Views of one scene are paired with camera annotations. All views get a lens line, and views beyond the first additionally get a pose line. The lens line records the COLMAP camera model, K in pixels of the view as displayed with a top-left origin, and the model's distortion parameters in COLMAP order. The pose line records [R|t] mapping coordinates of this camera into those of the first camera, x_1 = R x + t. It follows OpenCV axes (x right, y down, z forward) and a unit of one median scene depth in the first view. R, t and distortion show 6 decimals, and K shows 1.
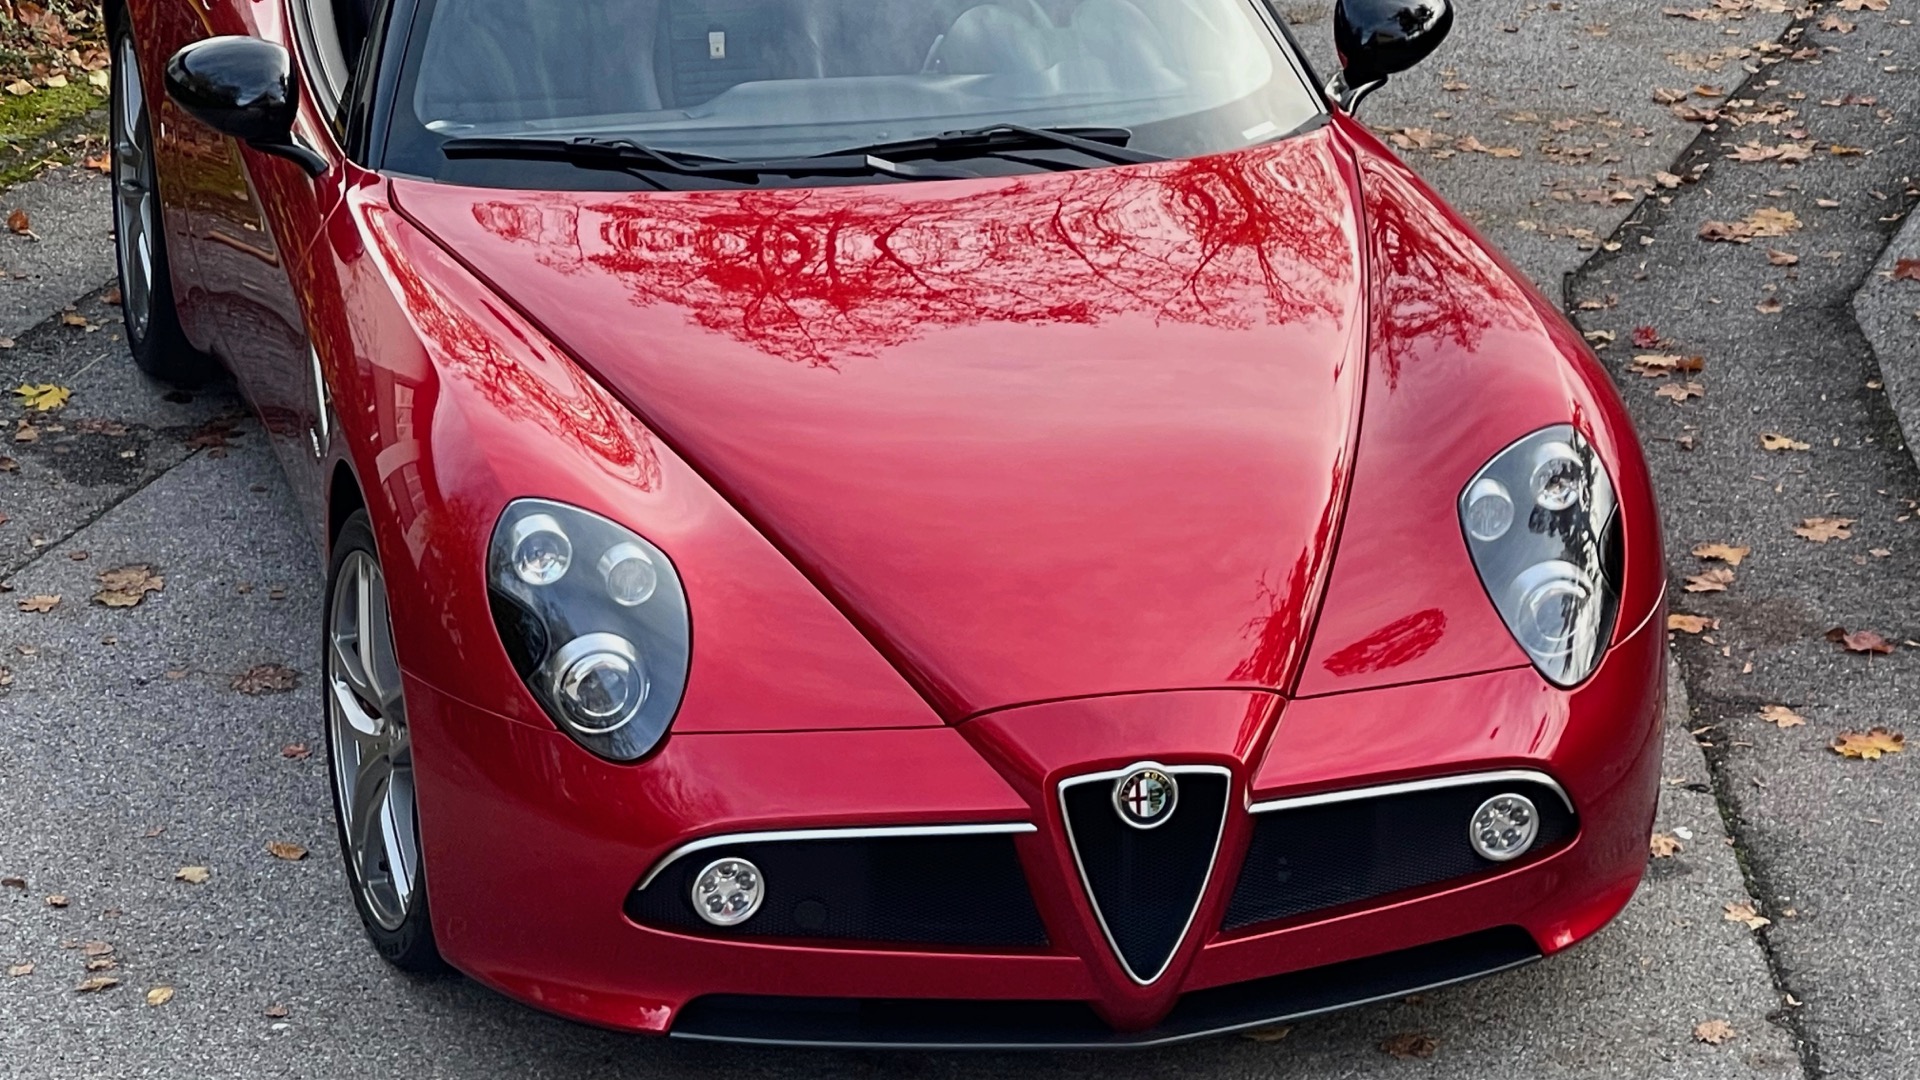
lens RADIAL K [[6828.3, 0, 960.0], [0, 6828.3, 540.0], [0, 0, 1]] dist [0.187494, 3.104995]
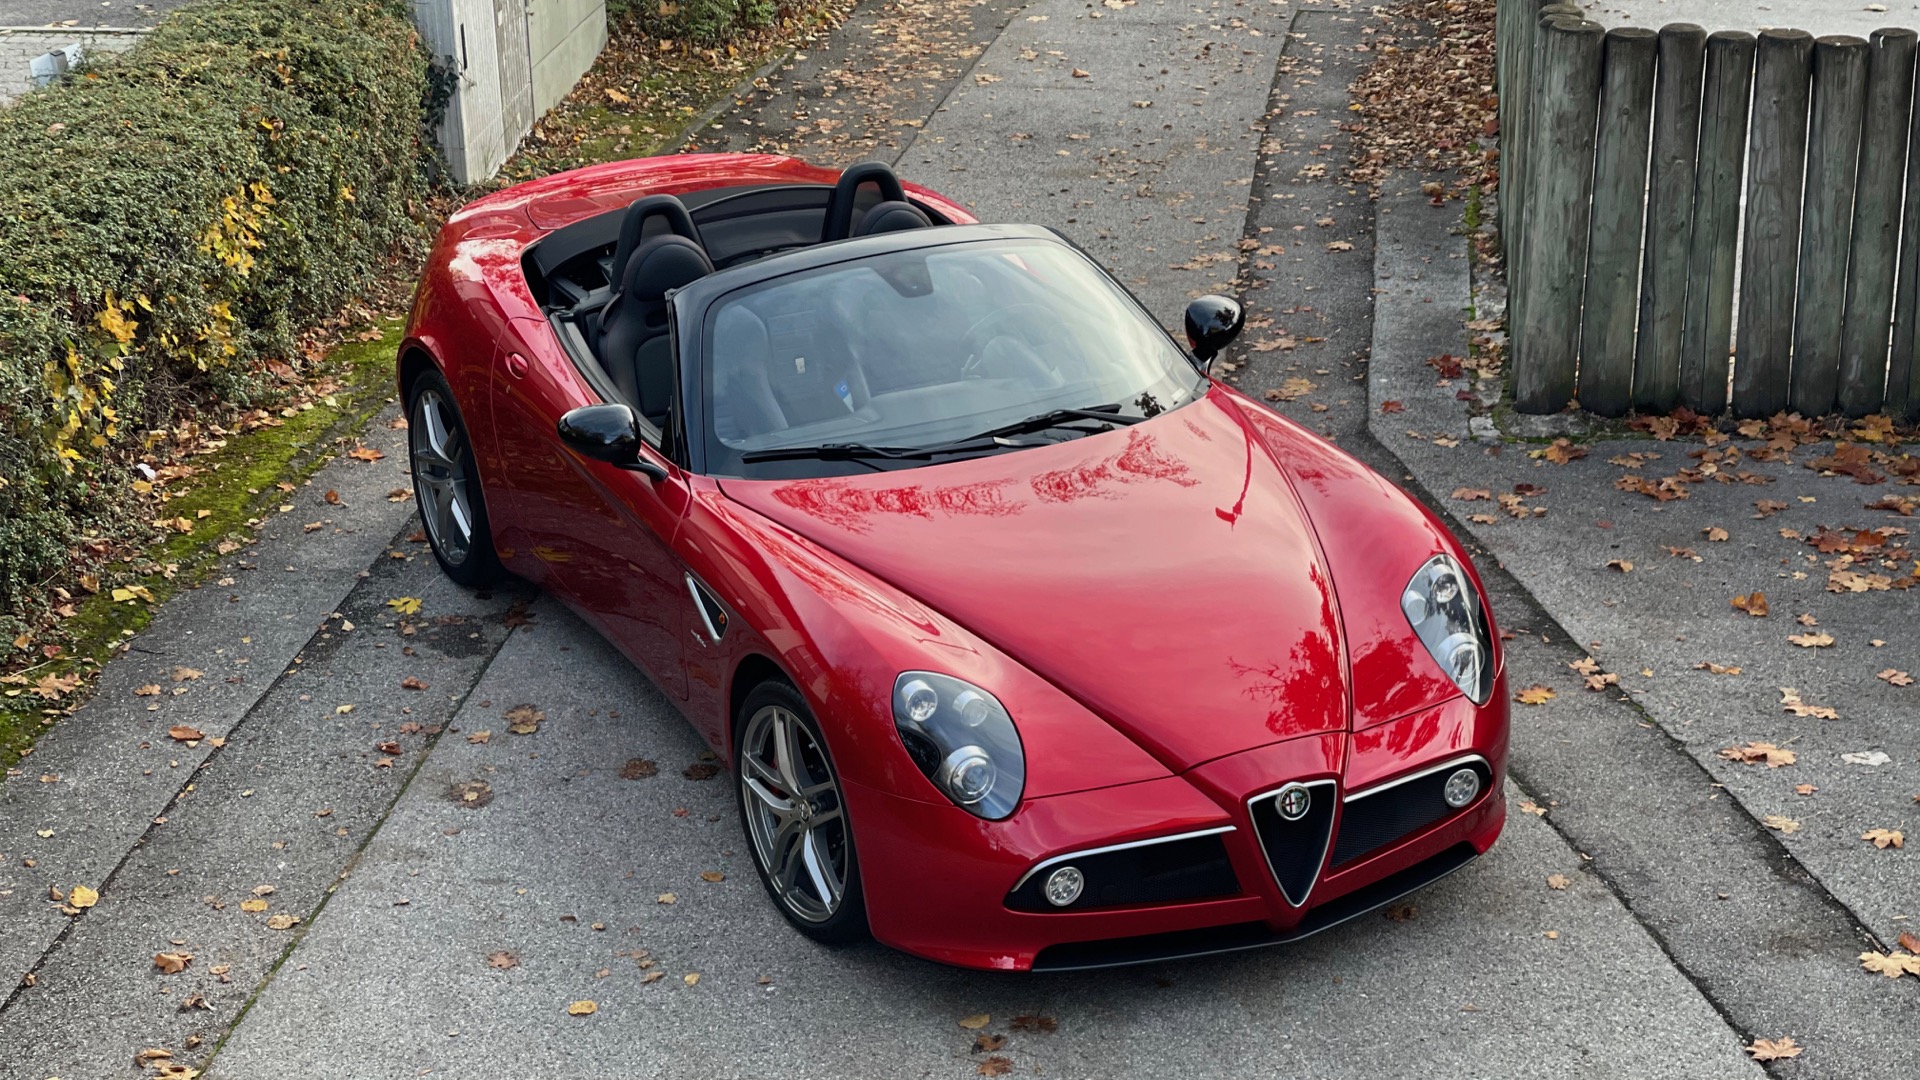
lens RADIAL K [[3650.6, 0, 960.0], [0, 3650.6, 540.0], [0, 0, 1]] dist [0.323108, 0.039475]
pose [[0.974706, -0.115133, 0.191552, -0.214428], [0.110337, 0.993258, 0.035555, -0.067664], [-0.194354, -0.013520, 0.980838, 0.088698]]
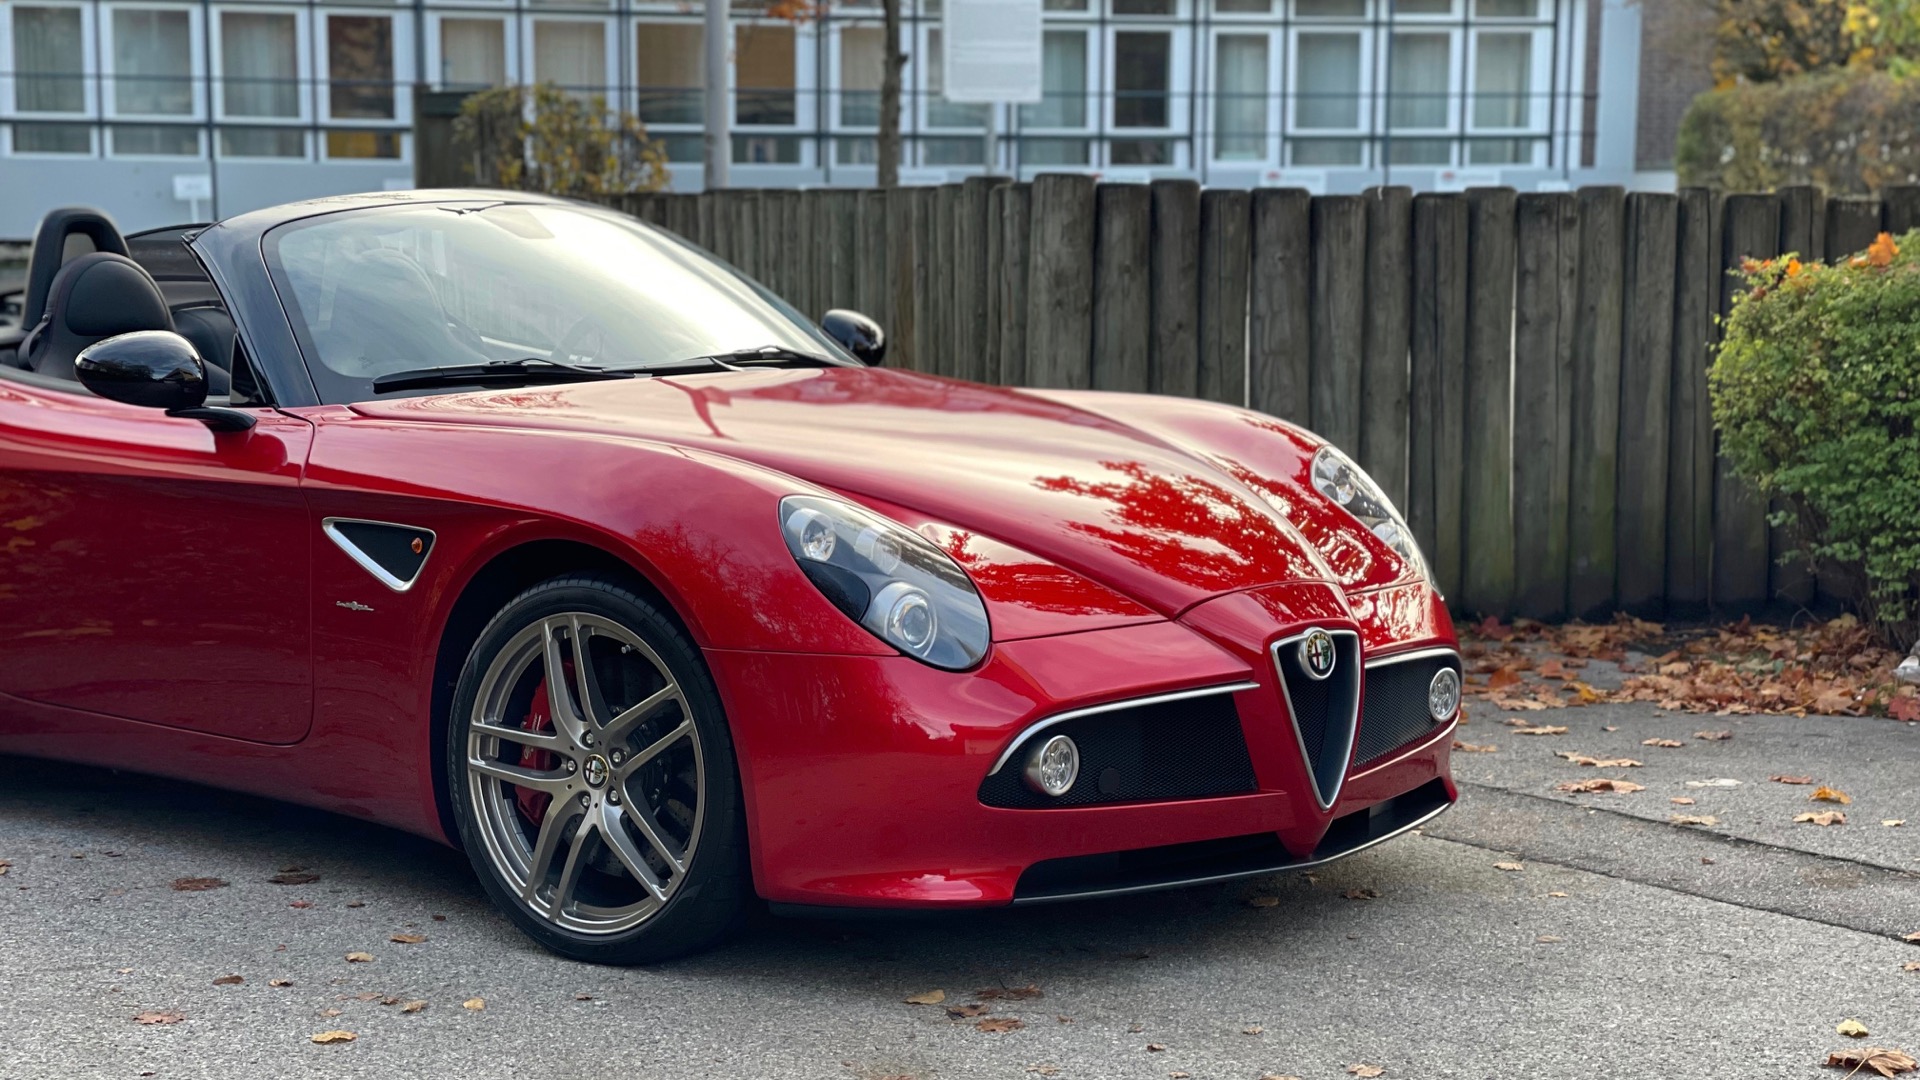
lens RADIAL K [[3650.6, 0, 960.0], [0, 3650.6, 540.0], [0, 0, 1]] dist [0.323108, 0.039475]
pose [[0.821327, -0.065353, 0.566702, -0.389457], [0.211121, 0.957702, -0.195537, 0.128526], [-0.529952, 0.280243, 0.800384, 0.450111]]
